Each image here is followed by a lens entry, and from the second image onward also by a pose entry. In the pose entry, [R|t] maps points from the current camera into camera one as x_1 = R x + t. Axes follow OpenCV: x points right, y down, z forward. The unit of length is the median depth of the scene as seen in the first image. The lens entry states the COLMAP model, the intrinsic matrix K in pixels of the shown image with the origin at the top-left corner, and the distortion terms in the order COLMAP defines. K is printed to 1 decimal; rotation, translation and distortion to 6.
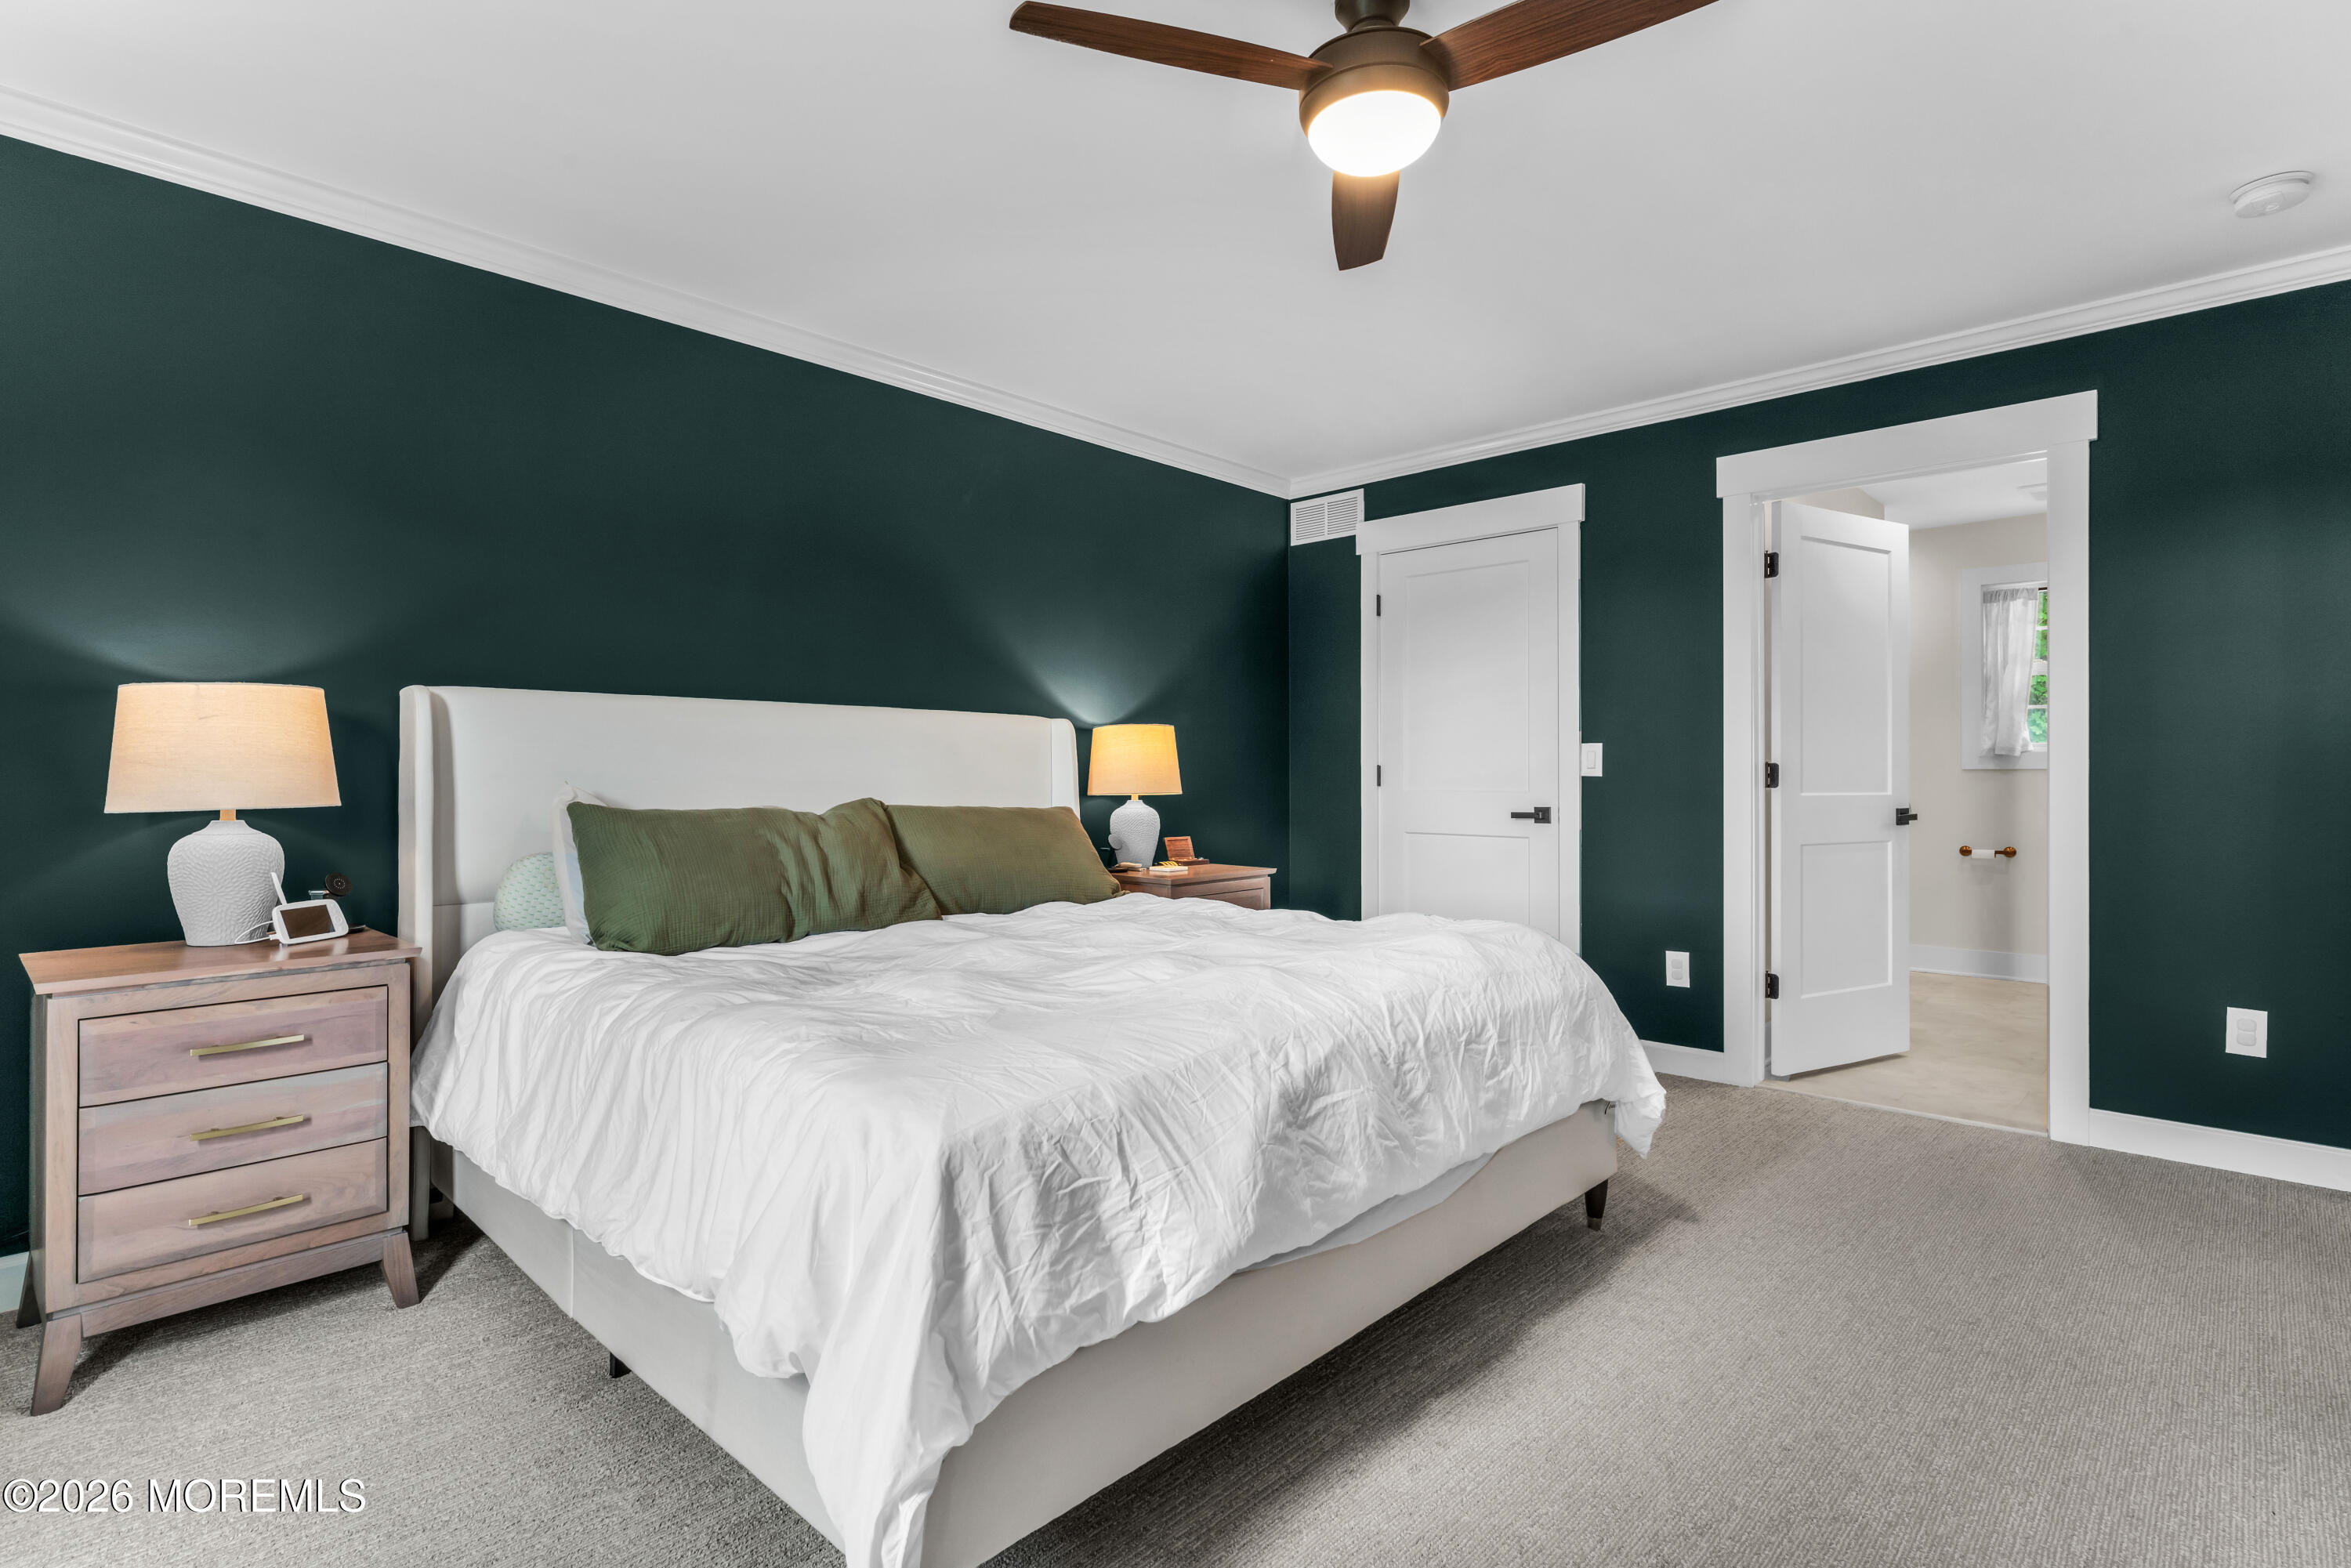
lens RADIAL K [[1150.5, 0, 1176.9], [0, 1150.5, 779.2], [0, 0, 1]] dist [-0.003665, 0.000198]
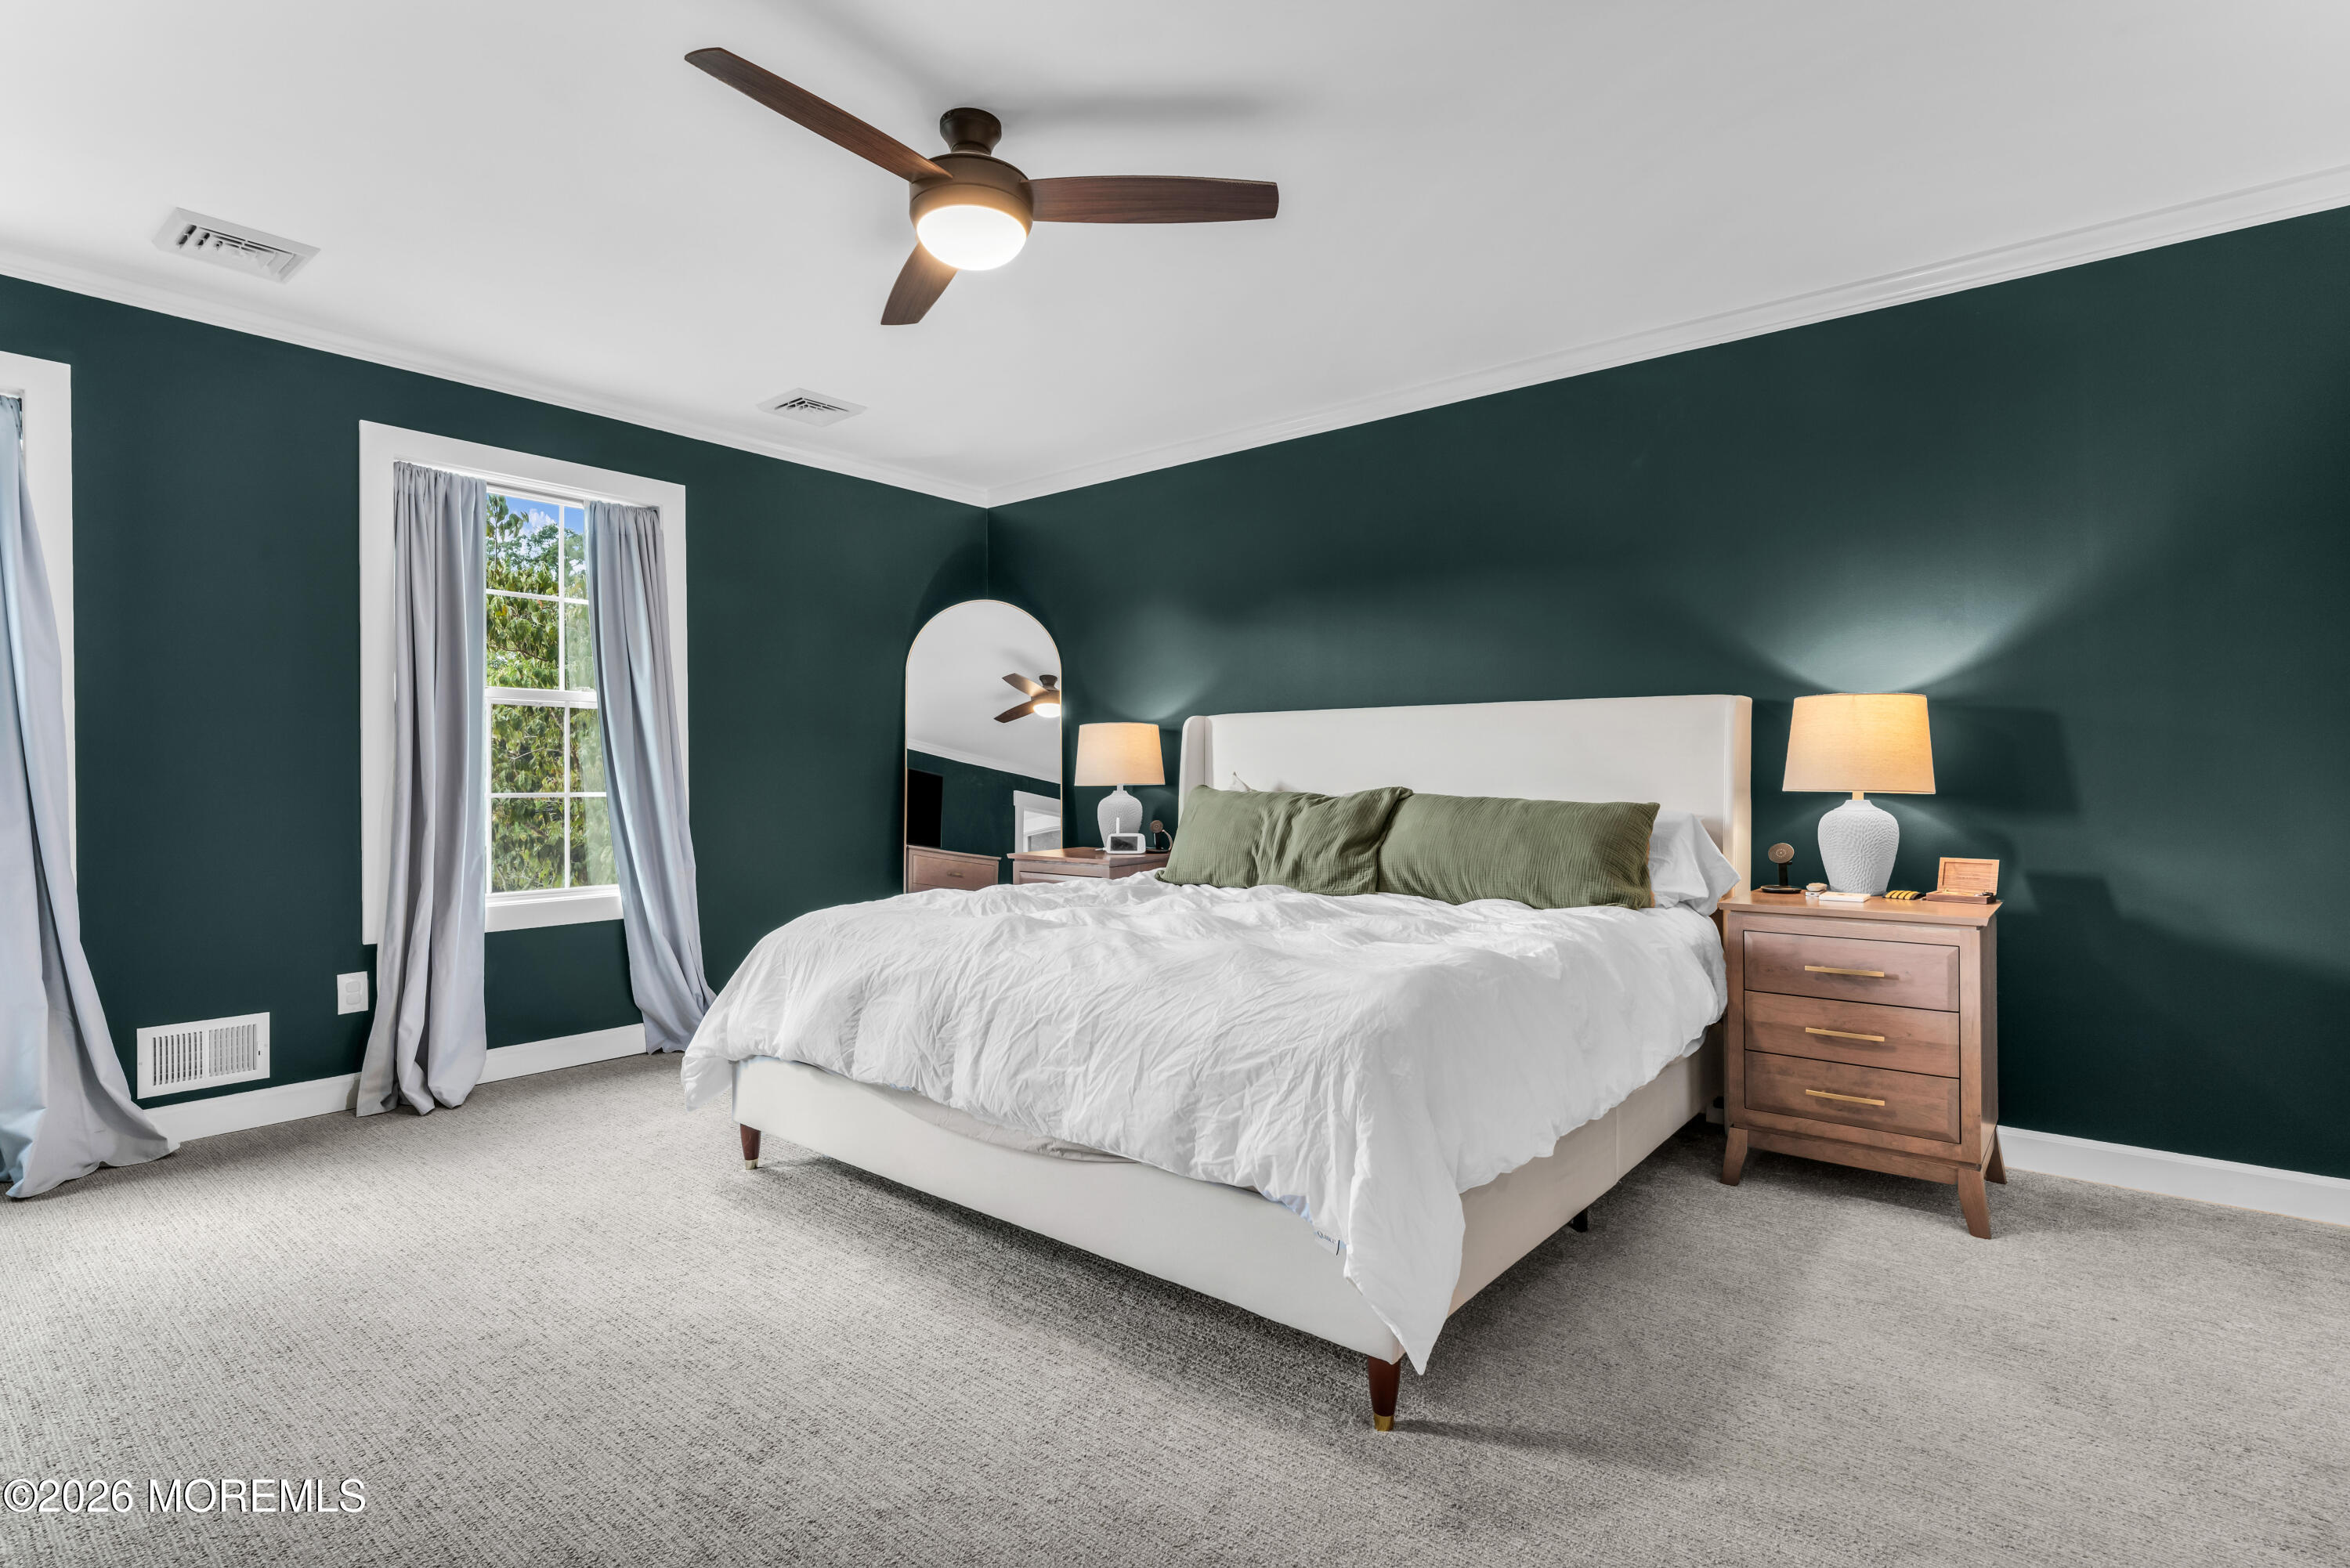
lens RADIAL K [[1150.0, 0, 1189.1], [0, 1150.0, 779.6], [0, 0, 1]] dist [-0.003665, 0.000198]
pose [[0.099419, 0.013050, -0.994960, 1.153004], [0.002650, 0.999907, 0.013380, -0.009259], [0.995042, -0.003966, 0.099375, 0.900375]]
